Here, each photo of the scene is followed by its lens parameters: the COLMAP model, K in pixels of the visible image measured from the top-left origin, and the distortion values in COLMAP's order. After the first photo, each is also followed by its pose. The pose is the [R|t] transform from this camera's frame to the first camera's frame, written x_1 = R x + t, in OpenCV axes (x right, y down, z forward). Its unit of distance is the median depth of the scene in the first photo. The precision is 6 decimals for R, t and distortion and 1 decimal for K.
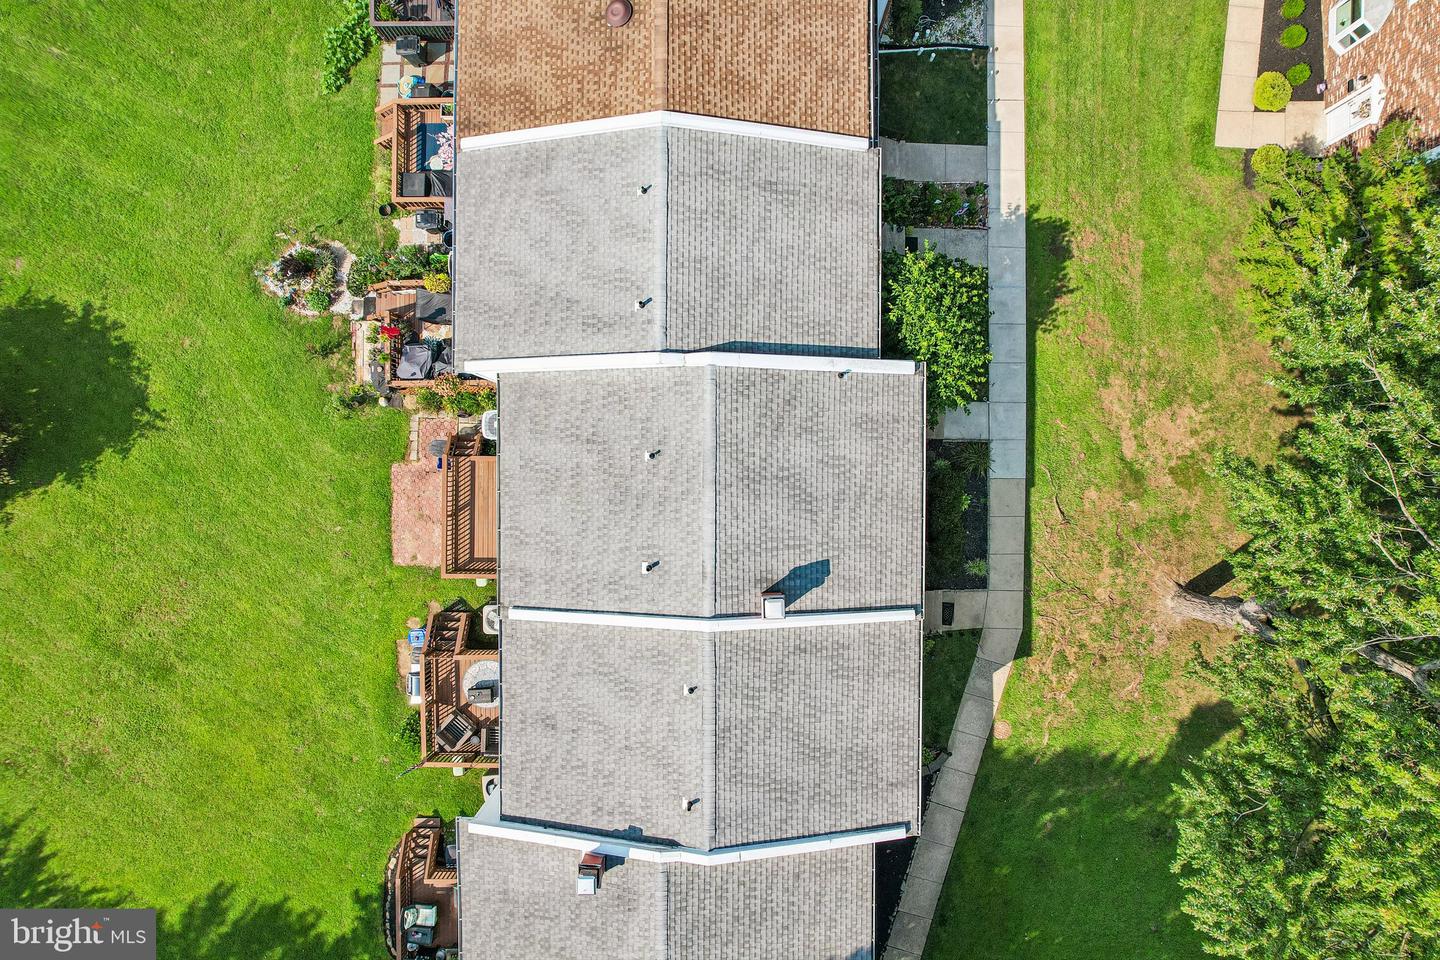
lens RADIAL K [[918.0, 0, 728.3], [0, 918.0, 480.5], [0, 0, 1]] dist [-0.068833, 0.059654]
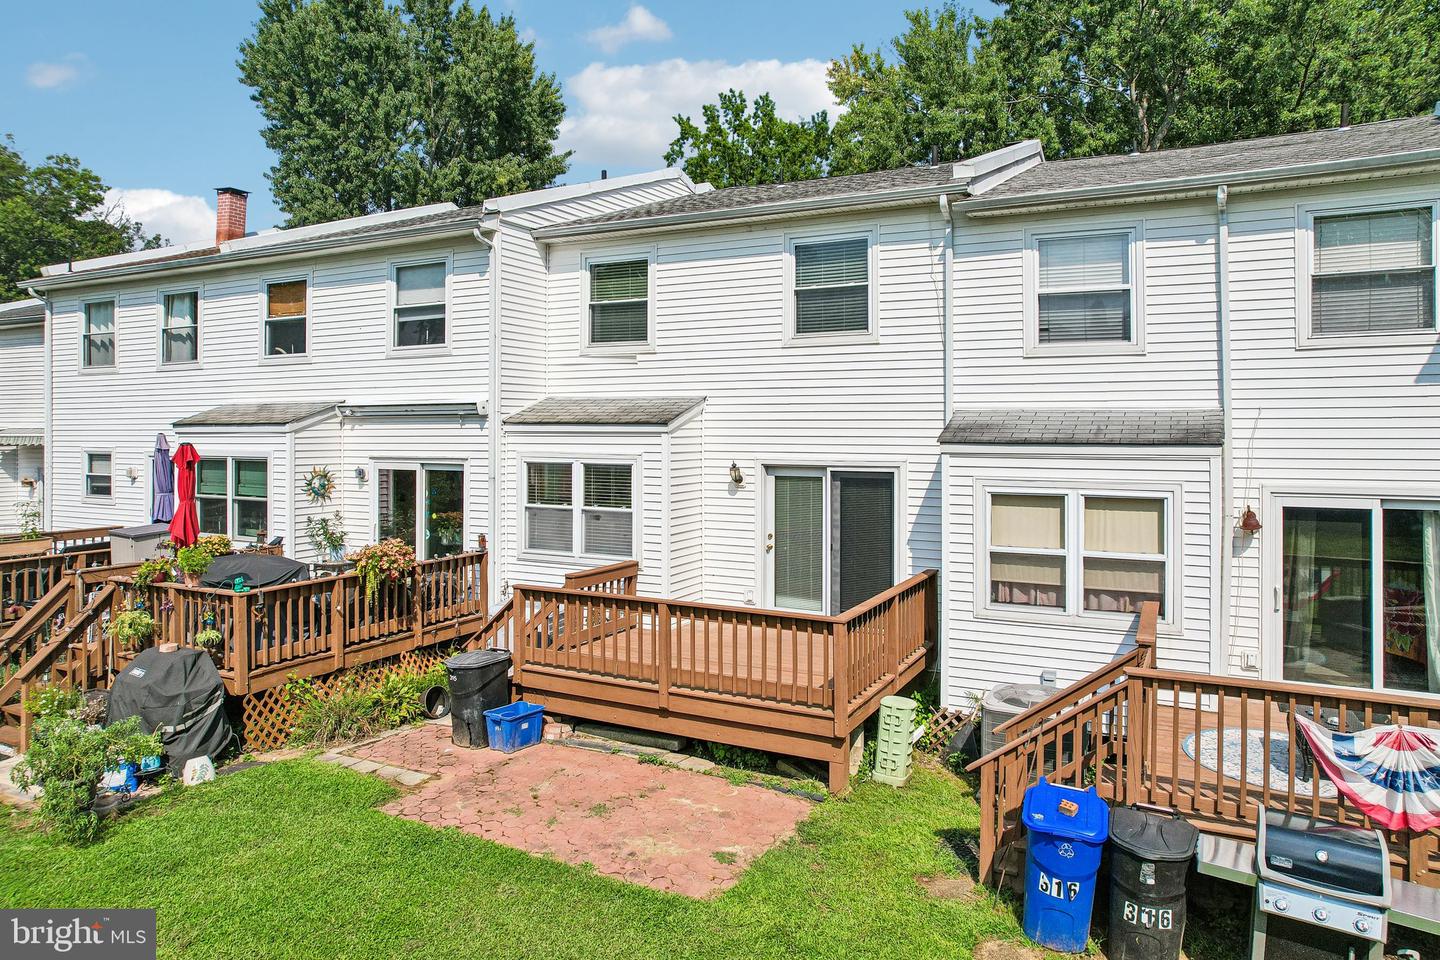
lens RADIAL K [[938.3, 0, 729.9], [0, 938.3, 416.5], [0, 0, 1]] dist [-0.074418, 0.059910]
pose [[0.454017, 0.014661, 0.890873, -0.563871], [0.890861, -0.024689, -0.453605, 0.199574], [0.015344, 0.999588, -0.024270, 0.893057]]
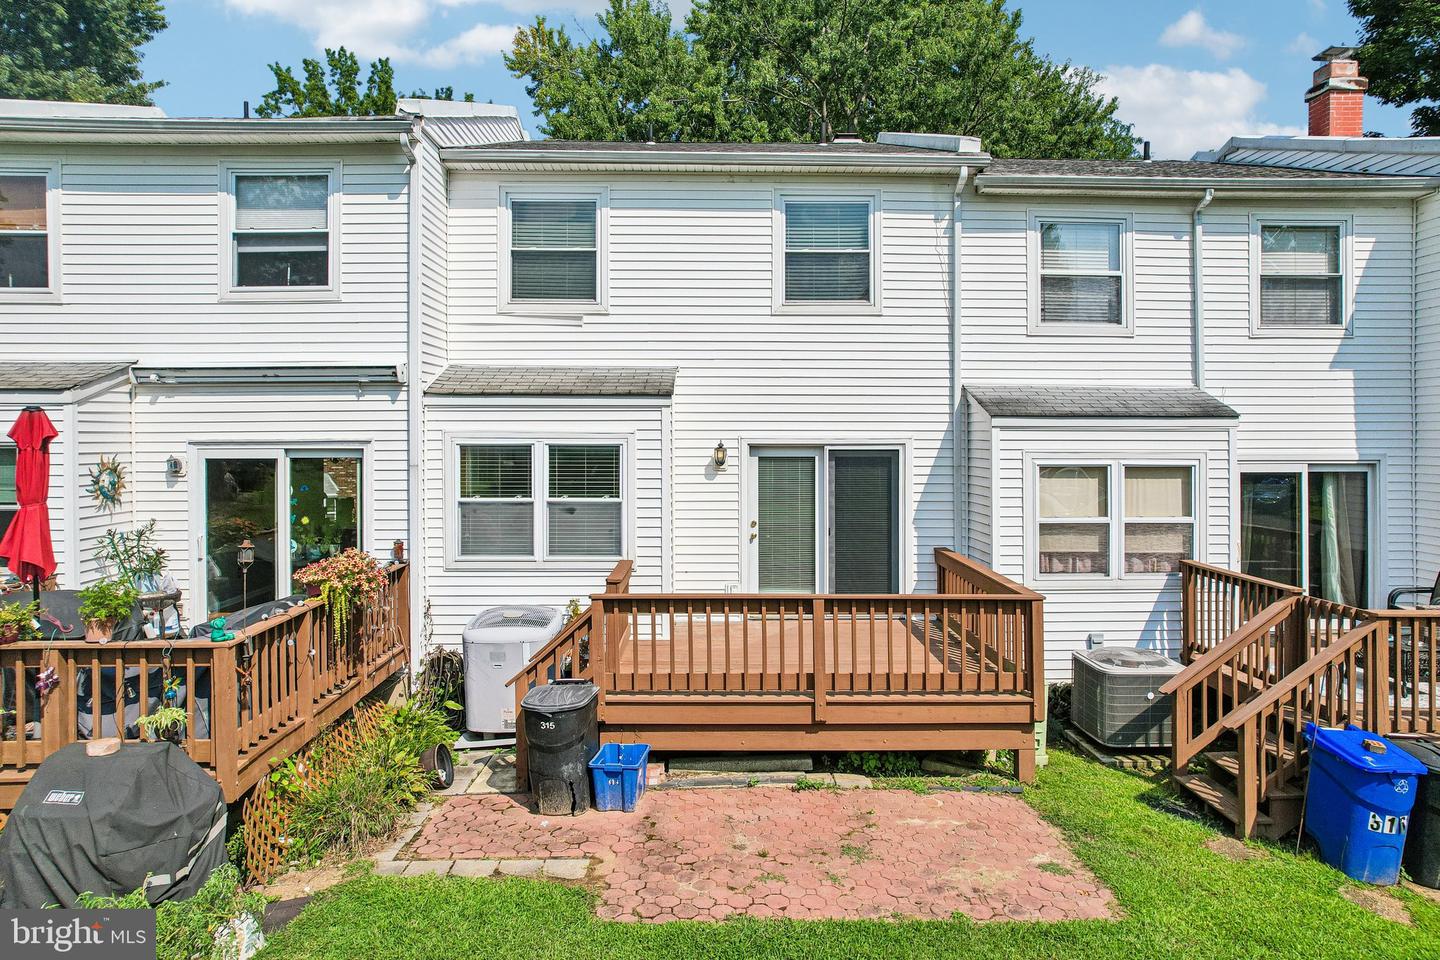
lens RADIAL K [[933.2, 0, 723.0], [0, 933.2, 440.3], [0, 0, 1]] dist [-0.088519, 0.086894]
pose [[-0.019774, -0.004299, 0.999795, -0.556575], [0.999628, -0.018885, 0.019690, 0.006246], [0.018797, 0.999812, 0.004671, 0.900976]]
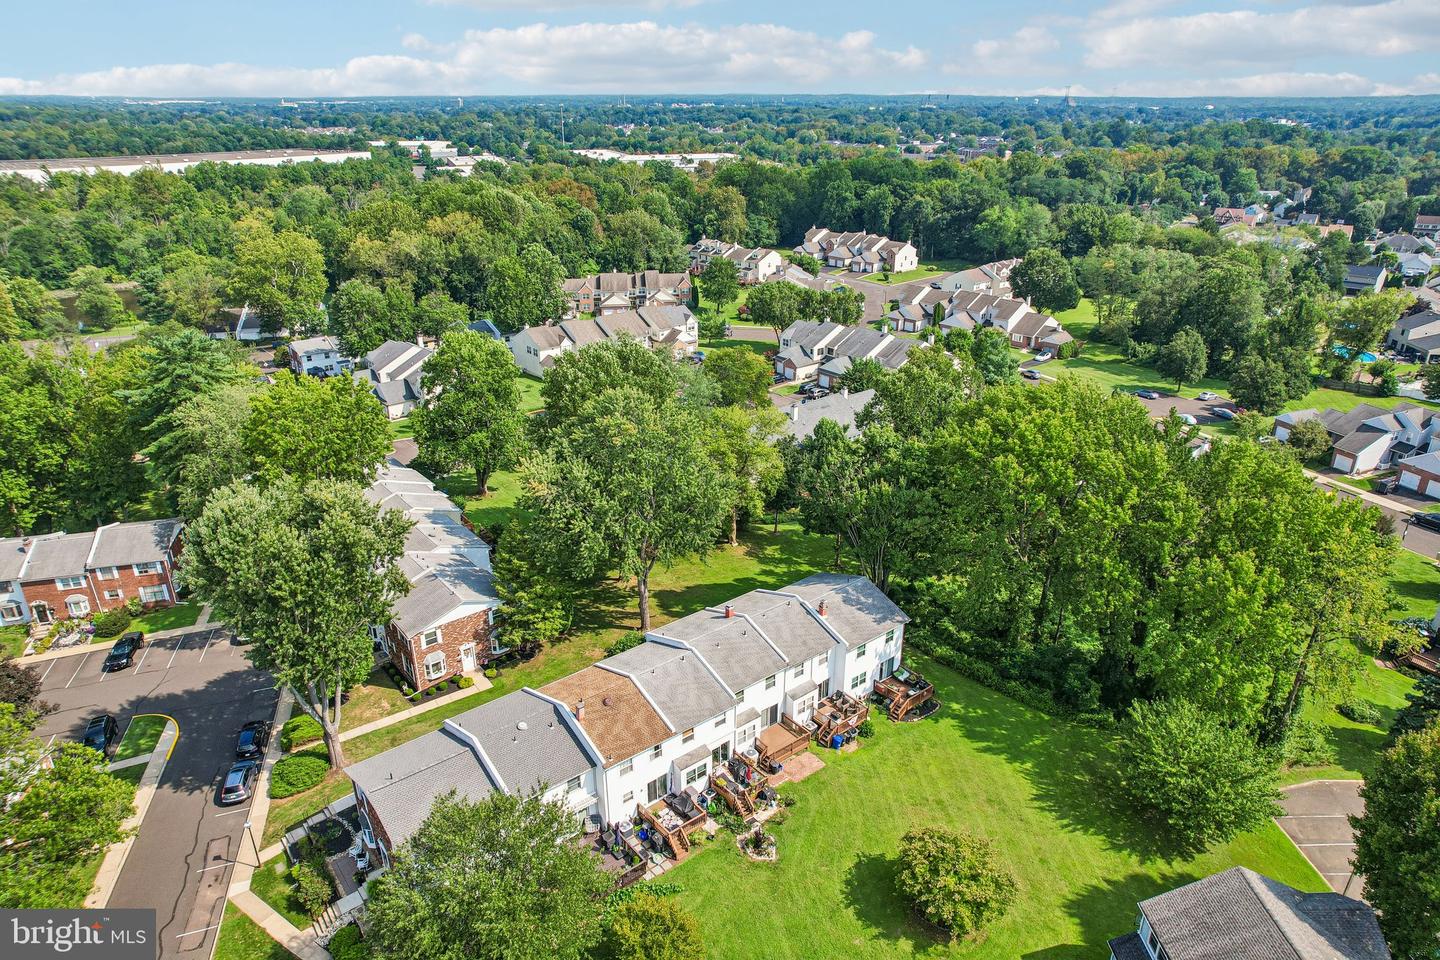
lens RADIAL K [[918.0, 0, 728.3], [0, 918.0, 480.5], [0, 0, 1]] dist [-0.068833, 0.059654]
pose [[-0.632102, -0.306690, 0.711609, -1.667913], [0.774849, -0.258961, 0.576670, -1.281824], [0.007420, 0.915904, 0.401328, -0.627422]]
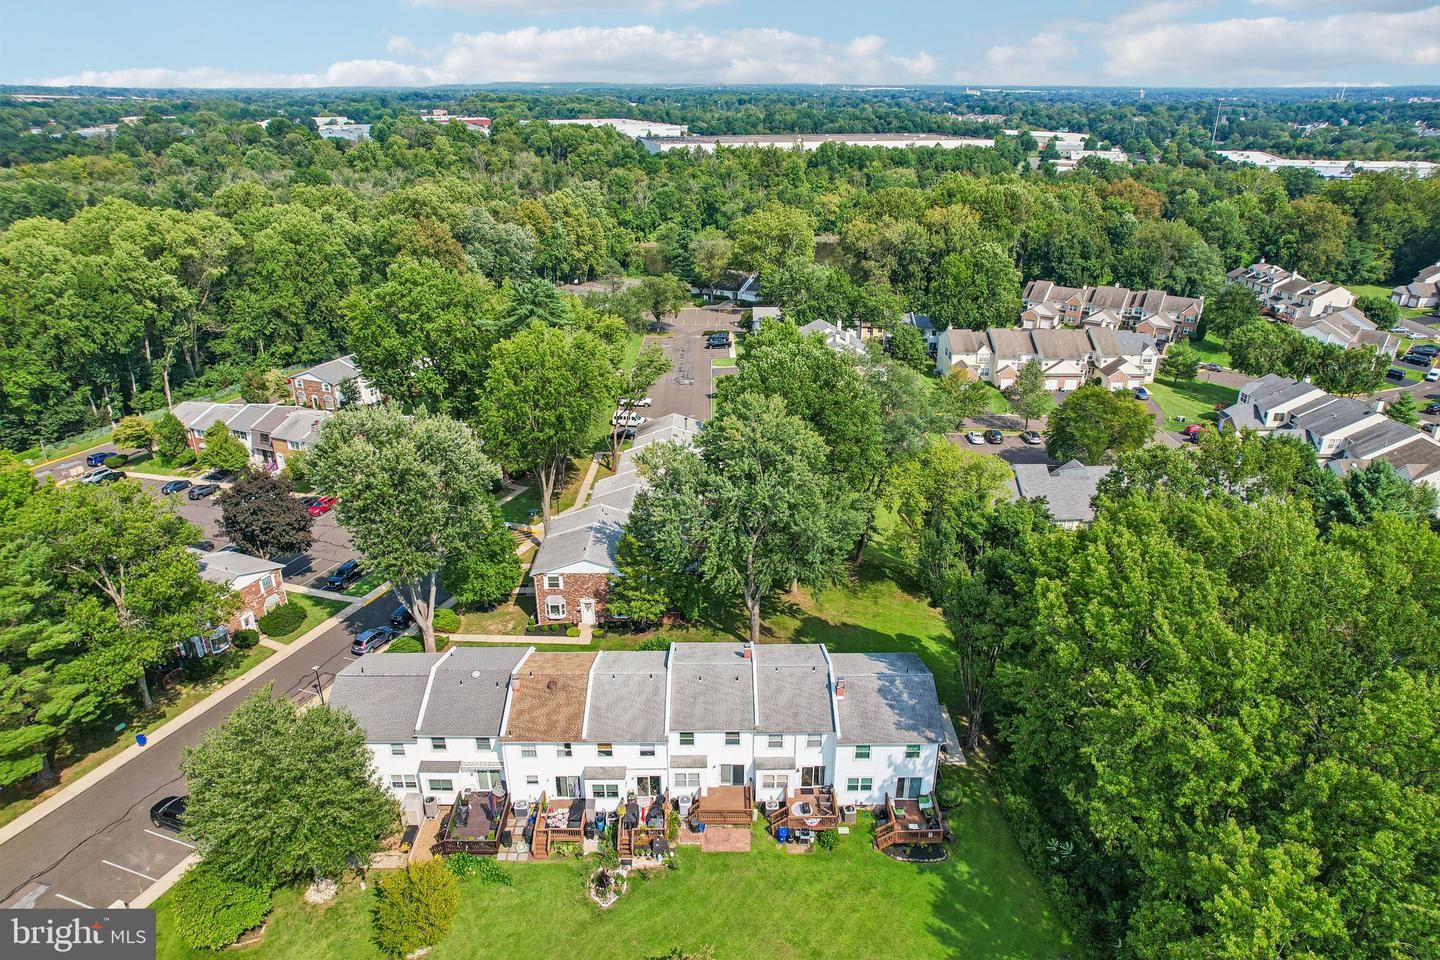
lens RADIAL K [[918.0, 0, 728.3], [0, 918.0, 480.5], [0, 0, 1]] dist [-0.068833, 0.059654]
pose [[-0.011031, -0.402638, 0.915293, -1.933364], [0.999840, -0.017319, 0.004431, 0.047881], [0.014068, 0.915195, 0.402765, -0.614674]]
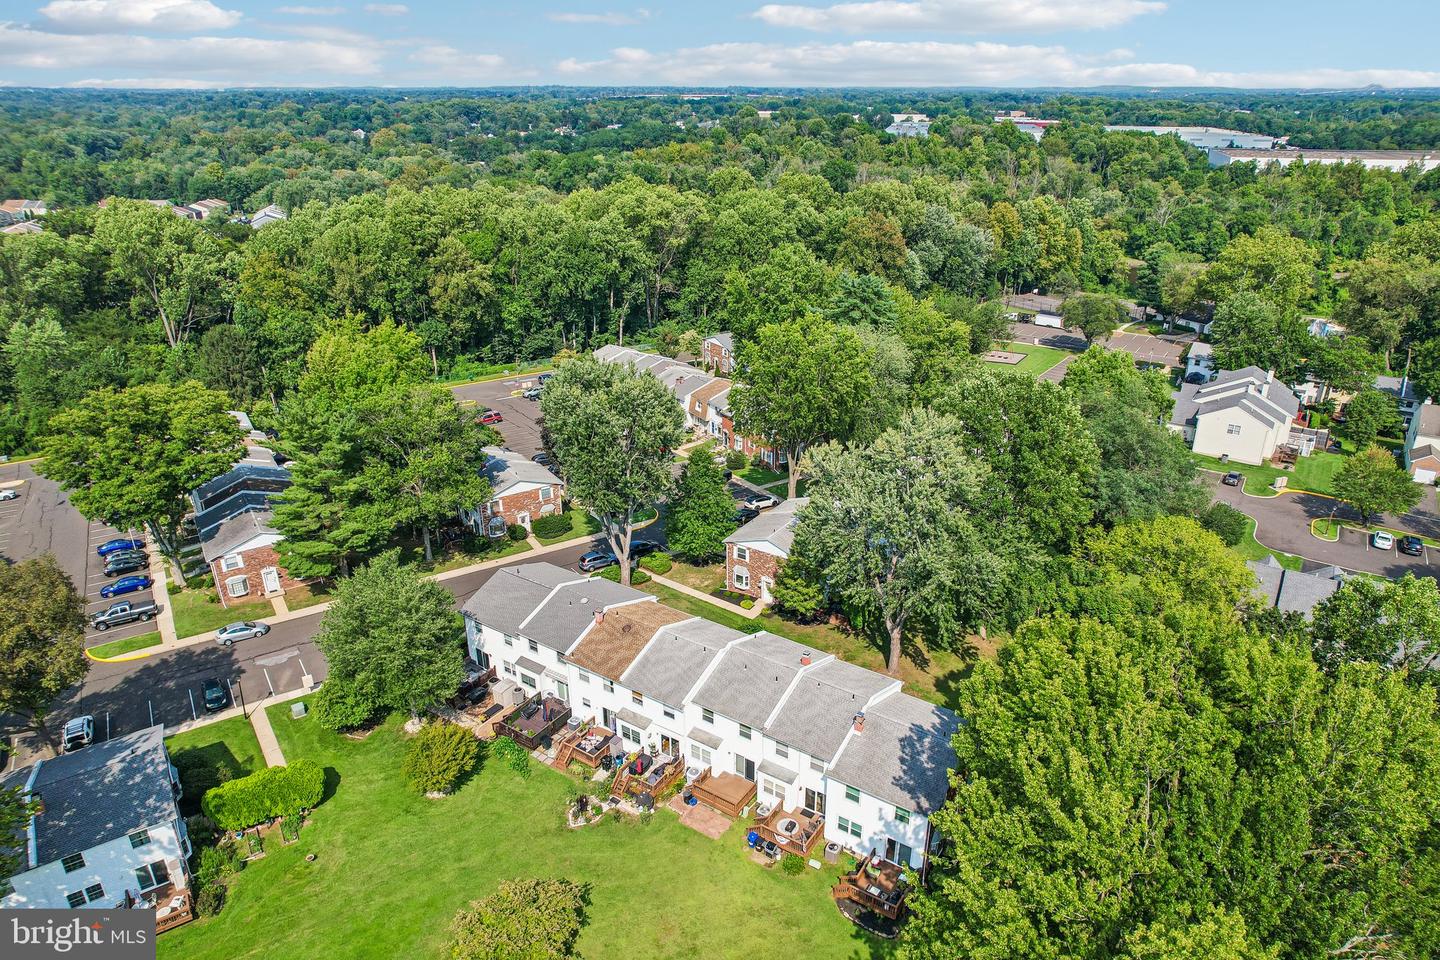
lens RADIAL K [[918.0, 0, 728.3], [0, 918.0, 480.5], [0, 0, 1]] dist [-0.068833, 0.059654]
pose [[0.551385, -0.335846, 0.763663, -1.685708], [0.834087, 0.203797, -0.512606, 1.027836], [0.016524, 0.919605, 0.392496, -0.593201]]
